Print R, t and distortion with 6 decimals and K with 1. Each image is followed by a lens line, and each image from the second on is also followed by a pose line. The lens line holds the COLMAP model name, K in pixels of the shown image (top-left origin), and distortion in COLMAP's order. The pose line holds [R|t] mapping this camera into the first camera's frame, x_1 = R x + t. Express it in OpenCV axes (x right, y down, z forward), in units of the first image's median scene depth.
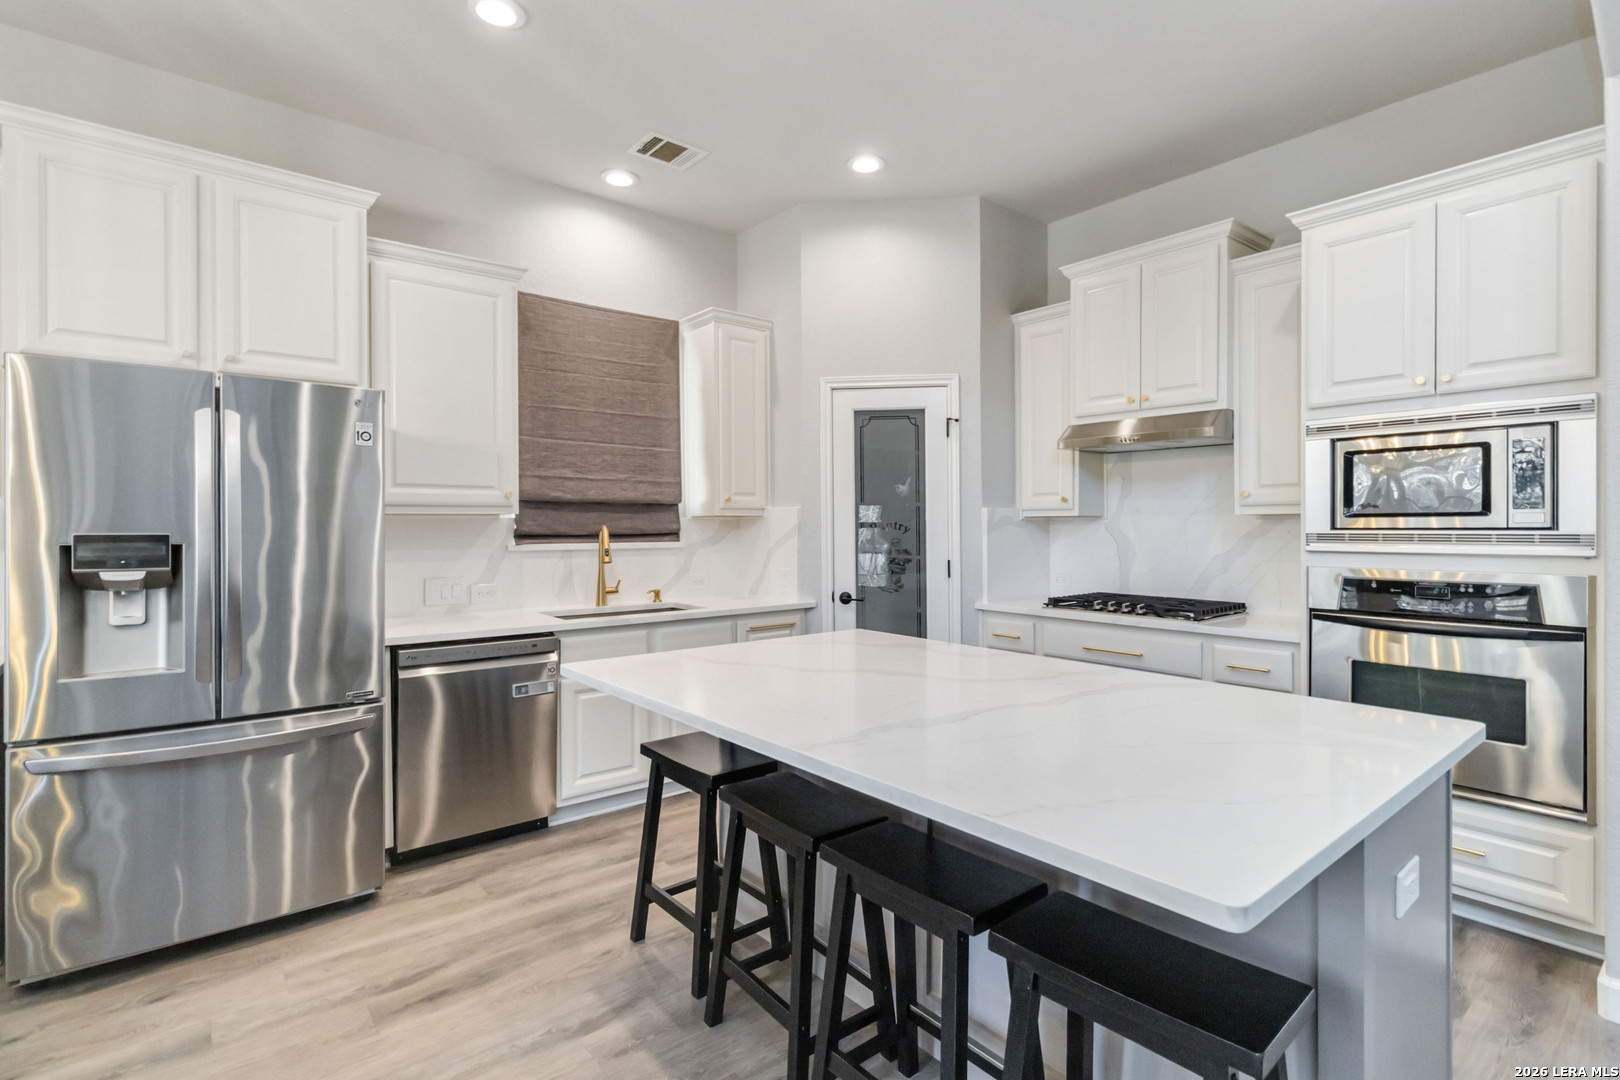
lens RADIAL K [[775.8, 0, 820.2], [0, 775.8, 530.3], [0, 0, 1]] dist [0.003283, 0.000940]
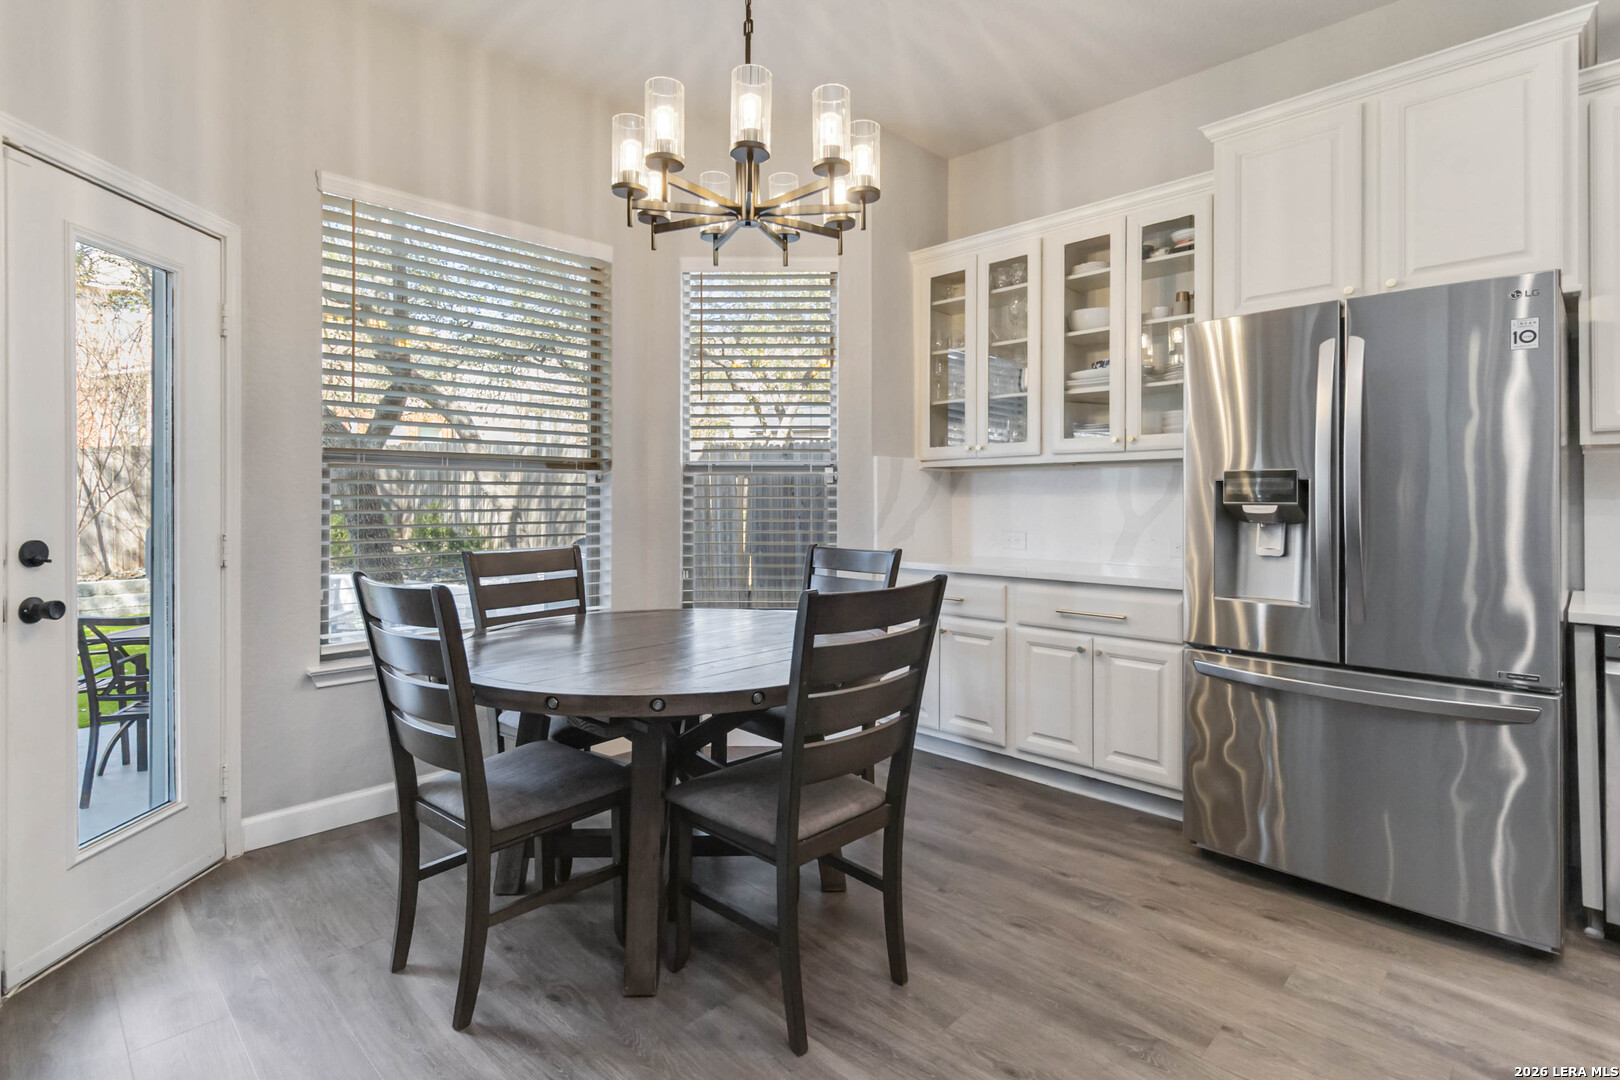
lens RADIAL K [[789.5, 0, 815.8], [0, 789.5, 499.4], [0, 0, 1]] dist [0.000853, 0.000652]
pose [[0.094577, 0.000490, -0.995517, 0.089386], [-0.005537, 0.999985, -0.000034, 0.033053], [0.995502, 0.005515, 0.094578, 0.195424]]
